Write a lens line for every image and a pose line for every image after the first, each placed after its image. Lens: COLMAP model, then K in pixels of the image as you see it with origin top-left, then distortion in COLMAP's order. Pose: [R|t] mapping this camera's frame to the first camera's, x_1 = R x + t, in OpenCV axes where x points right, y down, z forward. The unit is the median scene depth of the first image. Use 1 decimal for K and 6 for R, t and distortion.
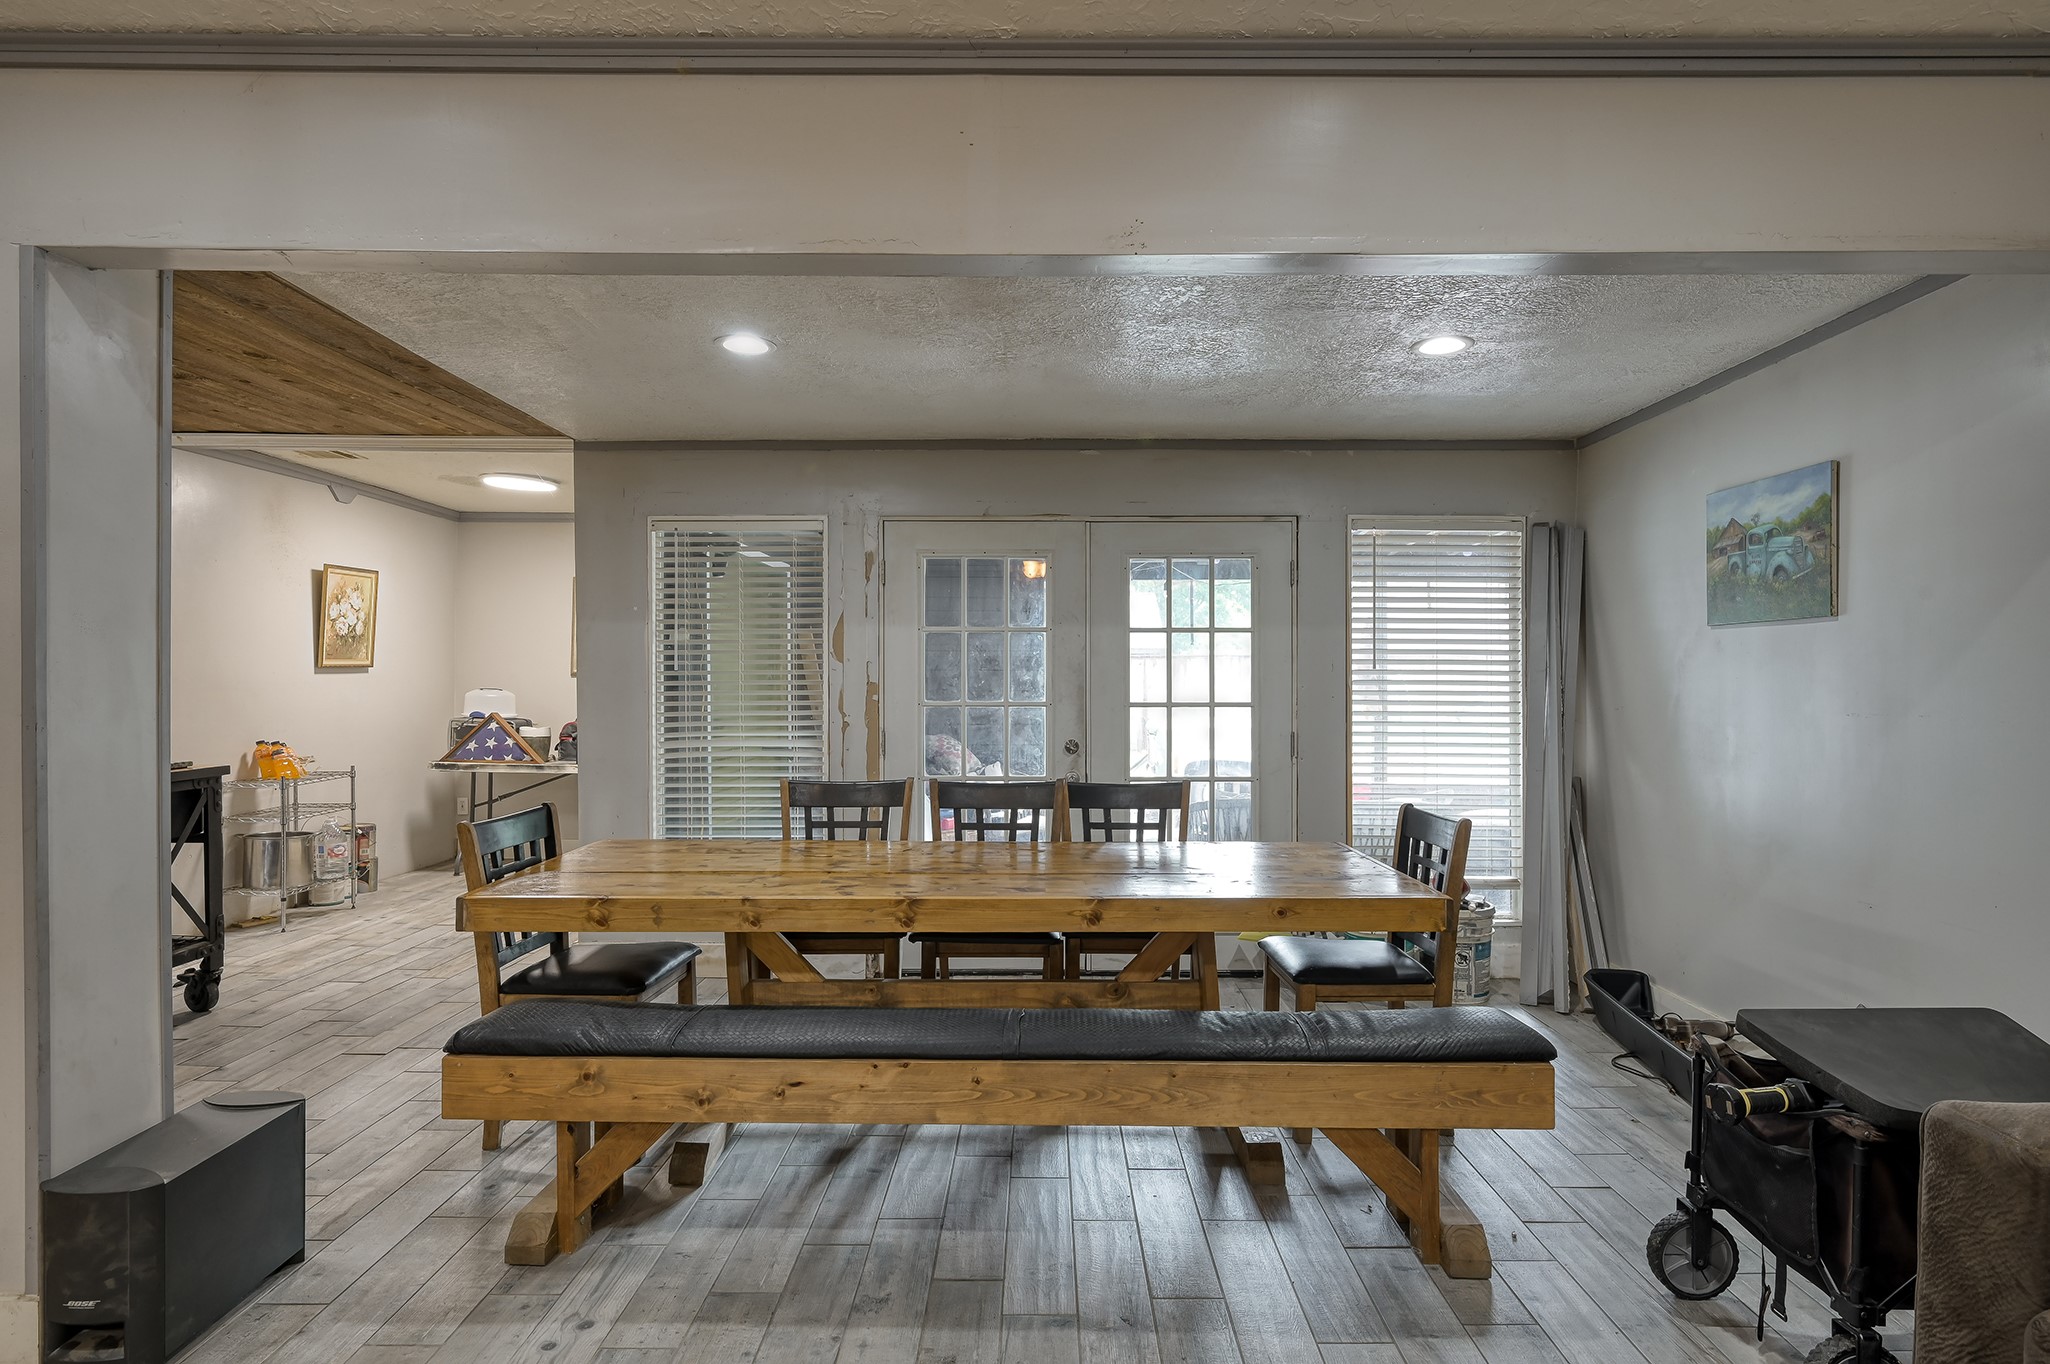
lens RADIAL K [[1098.6, 0, 1032.2], [0, 1098.6, 677.4], [0, 0, 1]] dist [-0.005366, -0.000831]
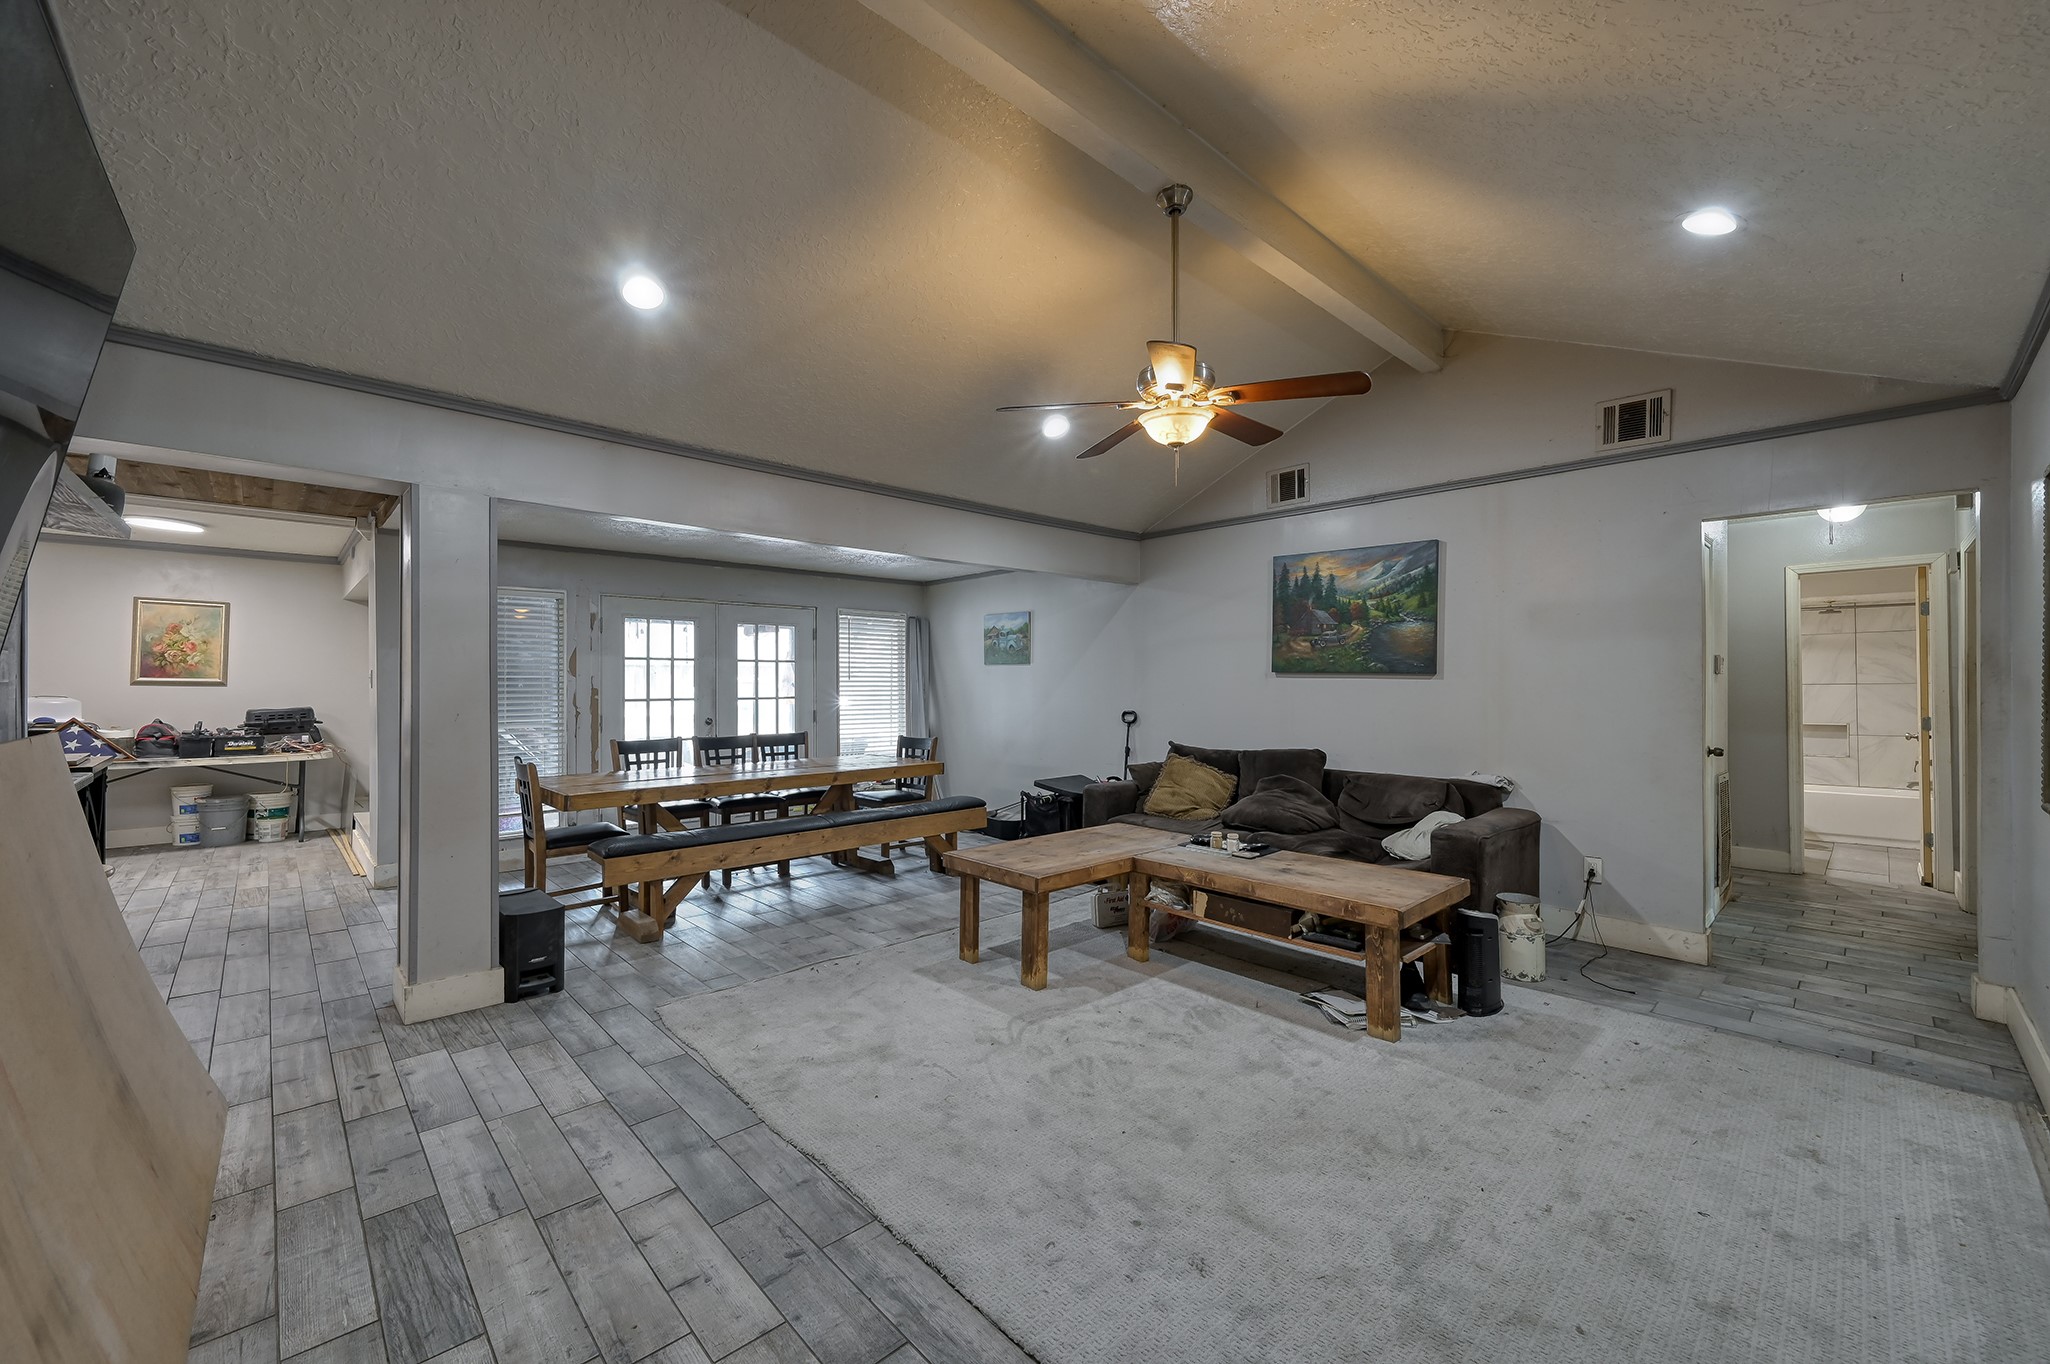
lens RADIAL K [[798.1, 0, 1022.2], [0, 798.1, 682.9], [0, 0, 1]] dist [-0.002900, 0.000027]
pose [[0.727141, -0.004343, 0.686474, -0.515073], [0.000888, 0.999985, 0.005385, -0.010108], [-0.686488, -0.003306, 0.727134, -0.377003]]
